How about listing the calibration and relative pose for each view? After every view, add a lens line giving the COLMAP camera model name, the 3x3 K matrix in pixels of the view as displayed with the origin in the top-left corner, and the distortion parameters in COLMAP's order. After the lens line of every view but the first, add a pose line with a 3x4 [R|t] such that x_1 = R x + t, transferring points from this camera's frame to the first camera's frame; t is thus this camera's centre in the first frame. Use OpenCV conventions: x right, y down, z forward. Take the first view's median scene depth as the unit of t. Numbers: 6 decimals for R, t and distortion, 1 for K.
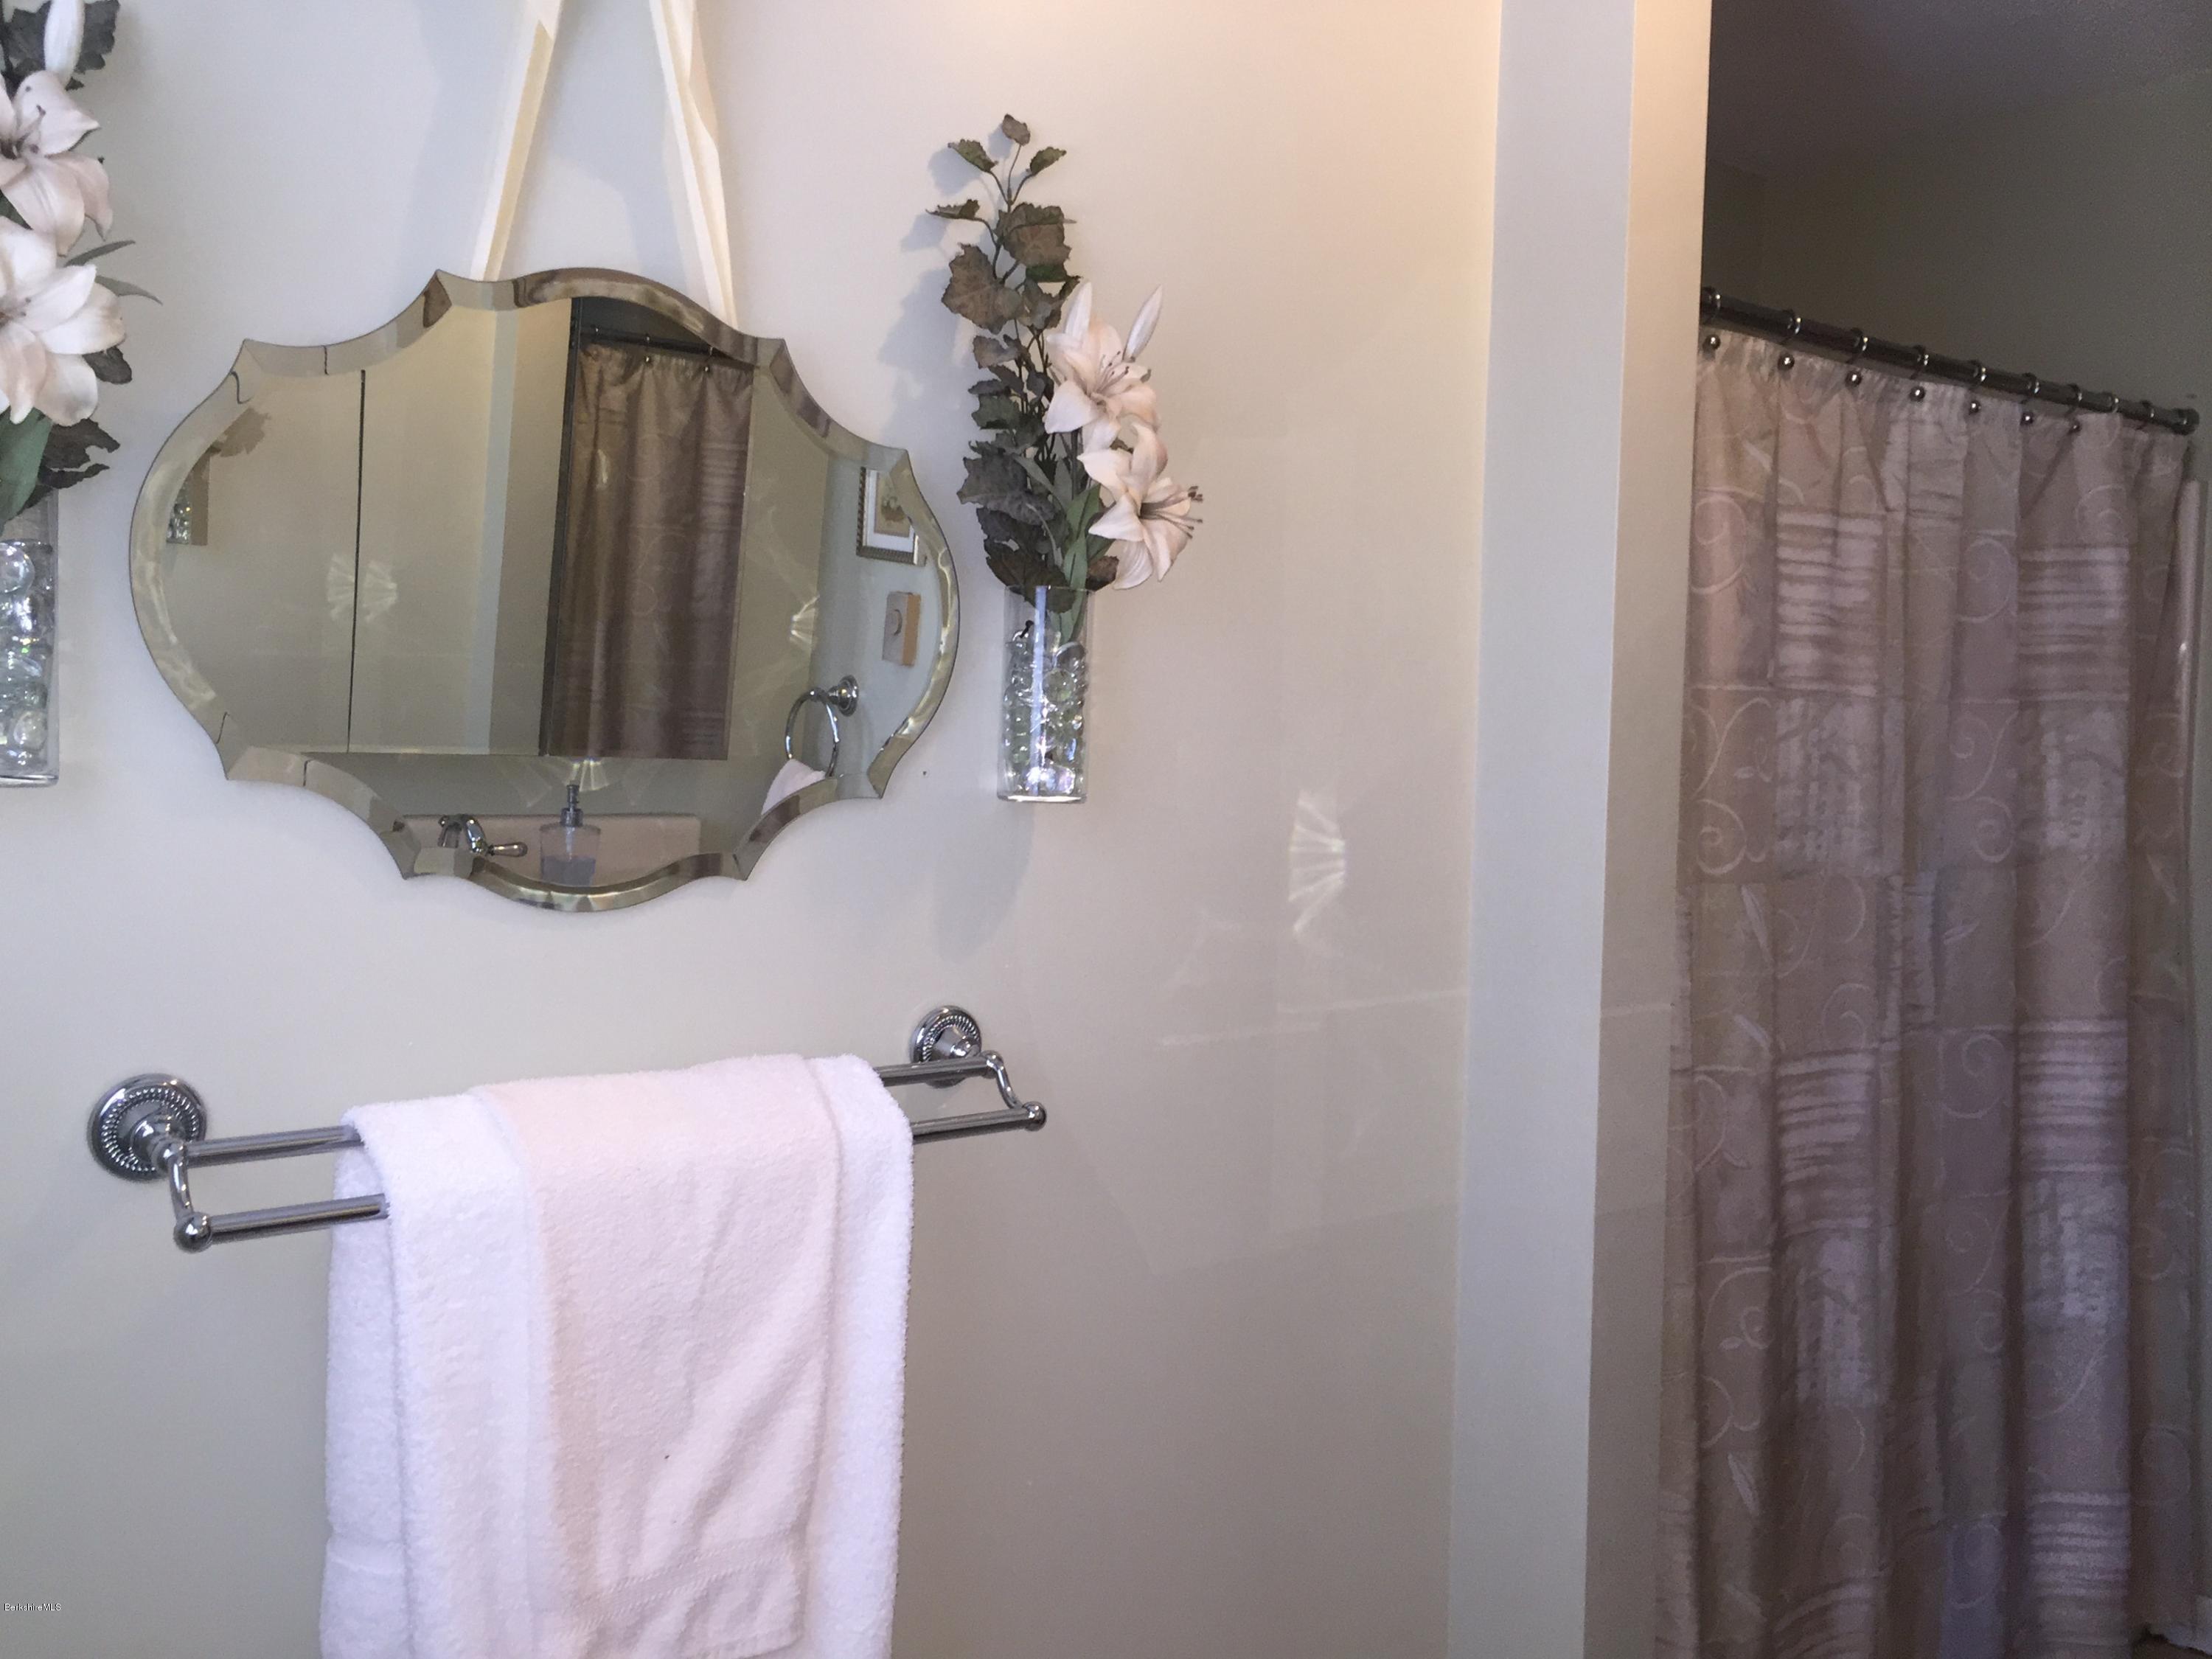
lens RADIAL K [[1932.2, 0, 1105.7], [0, 1932.2, 832.6], [0, 0, 1]] dist [0.073676, -0.107286]
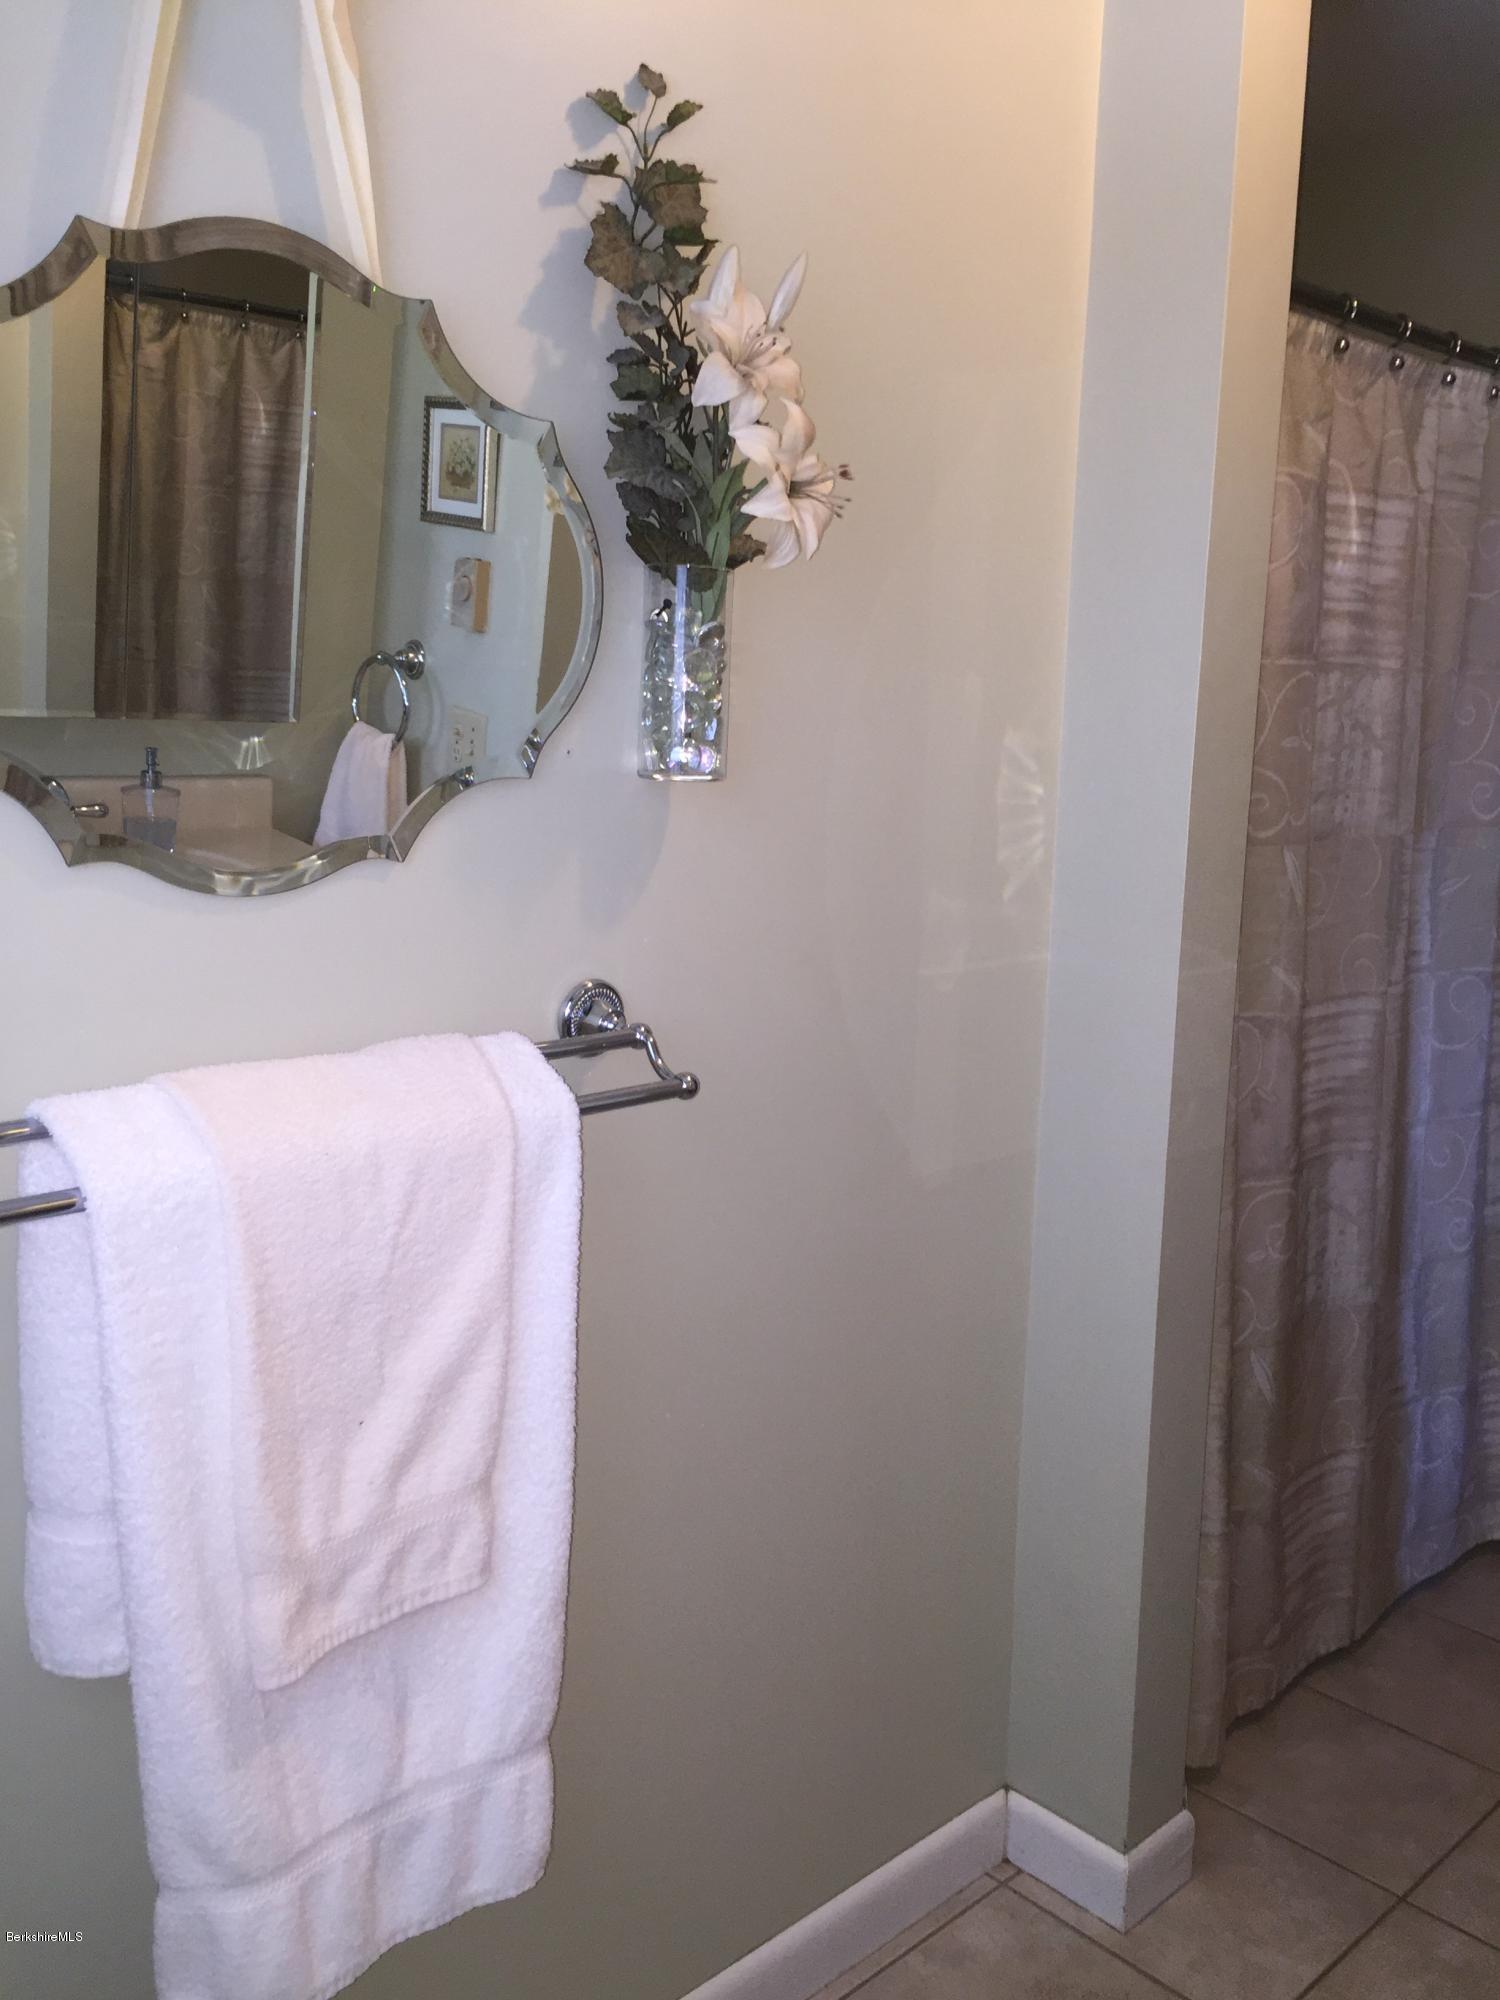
lens RADIAL K [[1738.1, 0, 750.7], [0, 1738.1, 996.7], [0, 0, 1]] dist [0.069111, -0.085908]
pose [[0.995713, -0.012637, 0.091630, -0.084021], [0.001009, 0.992049, 0.125850, -0.018581], [-0.092492, -0.125218, 0.987809, 0.073514]]
